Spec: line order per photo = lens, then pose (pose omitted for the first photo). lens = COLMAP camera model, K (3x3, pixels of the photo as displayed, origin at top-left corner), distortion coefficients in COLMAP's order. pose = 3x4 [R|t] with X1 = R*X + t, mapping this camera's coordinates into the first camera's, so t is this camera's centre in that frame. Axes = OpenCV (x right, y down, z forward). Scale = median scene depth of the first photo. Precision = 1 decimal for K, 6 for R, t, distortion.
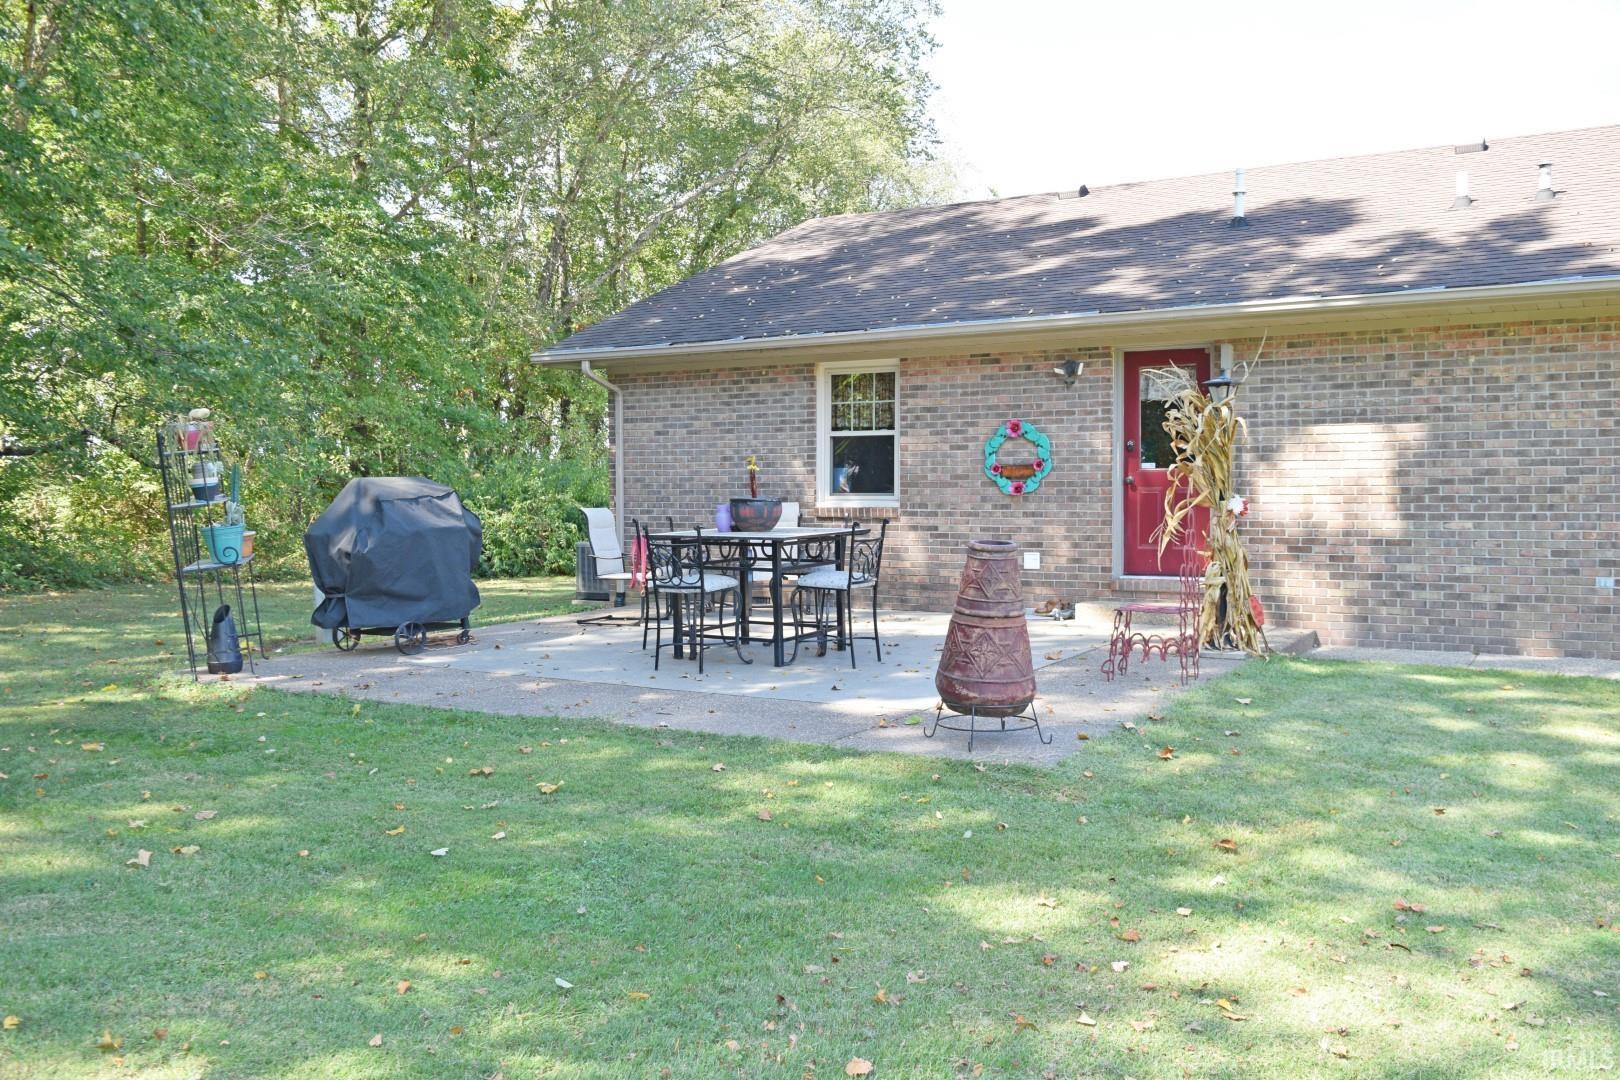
lens RADIAL K [[1363.8, 0, 810.0], [0, 1363.8, 540.0], [0, 0, 1]] dist [-0.023818, 0.005427]
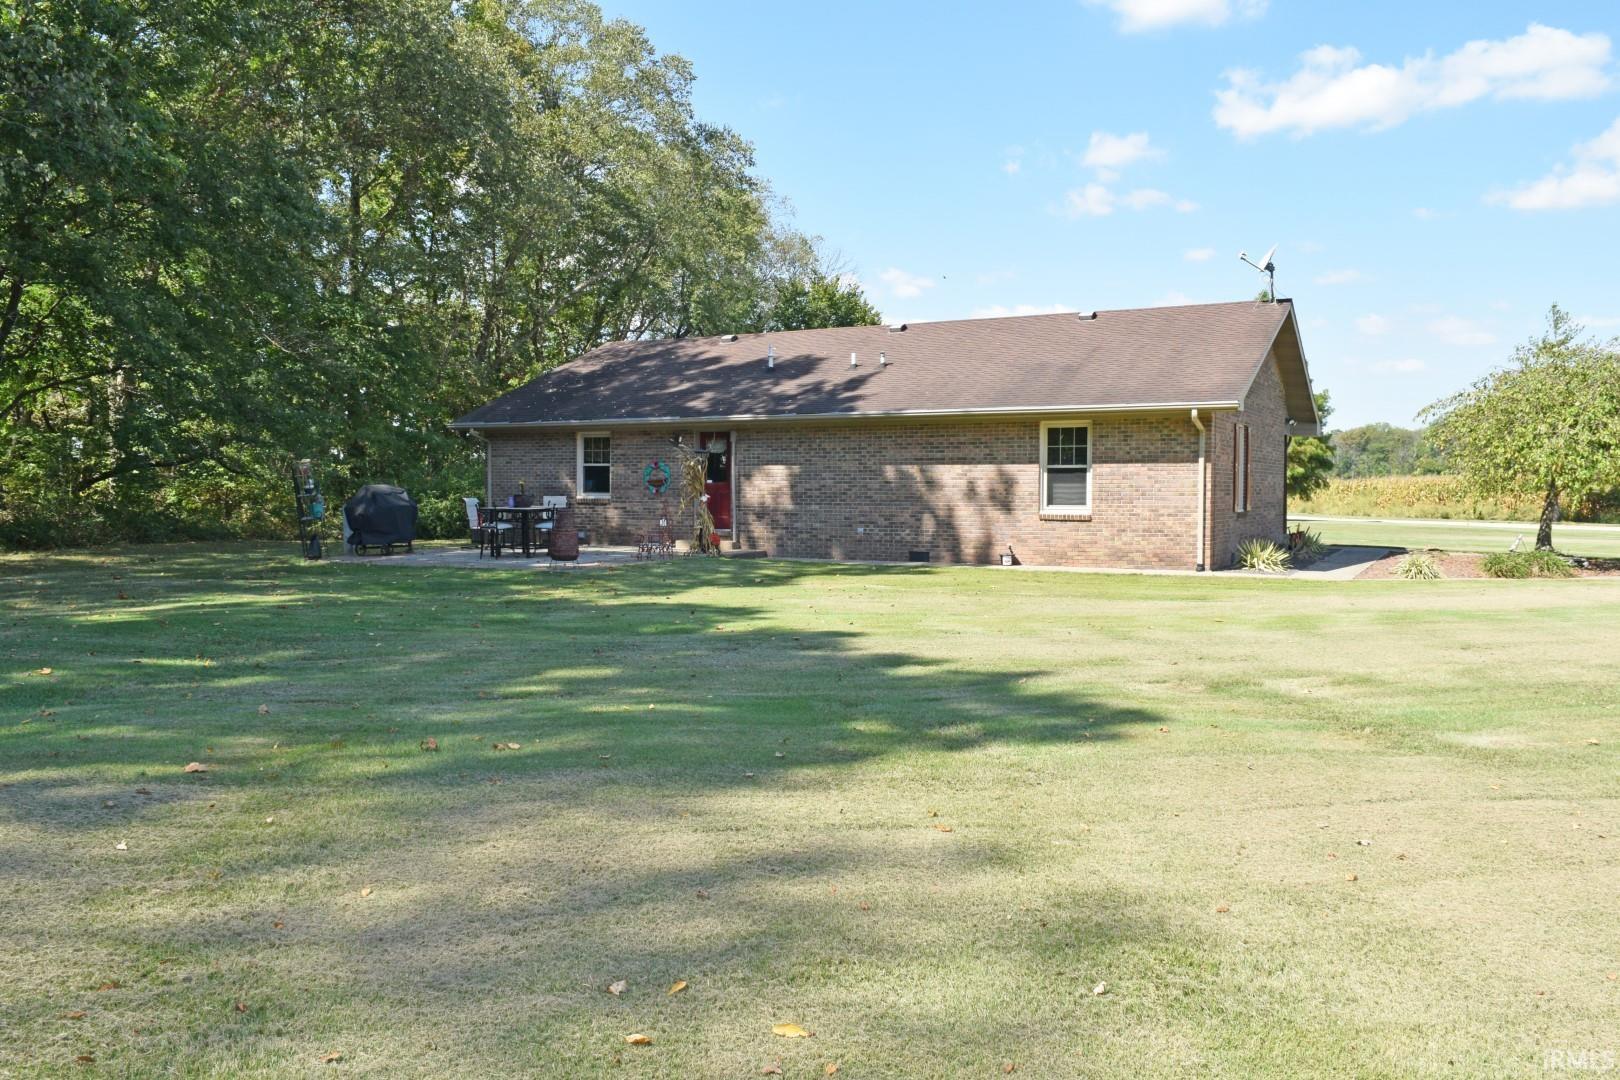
lens RADIAL K [[1253.7, 0, 810.0], [0, 1253.7, 540.0], [0, 0, 1]] dist [-0.013173, -0.004398]
pose [[0.999243, 0.005842, 0.038472, 0.327185], [-0.006145, 0.999951, 0.007778, 0.026426], [-0.038425, -0.008009, 0.999229, -1.095450]]
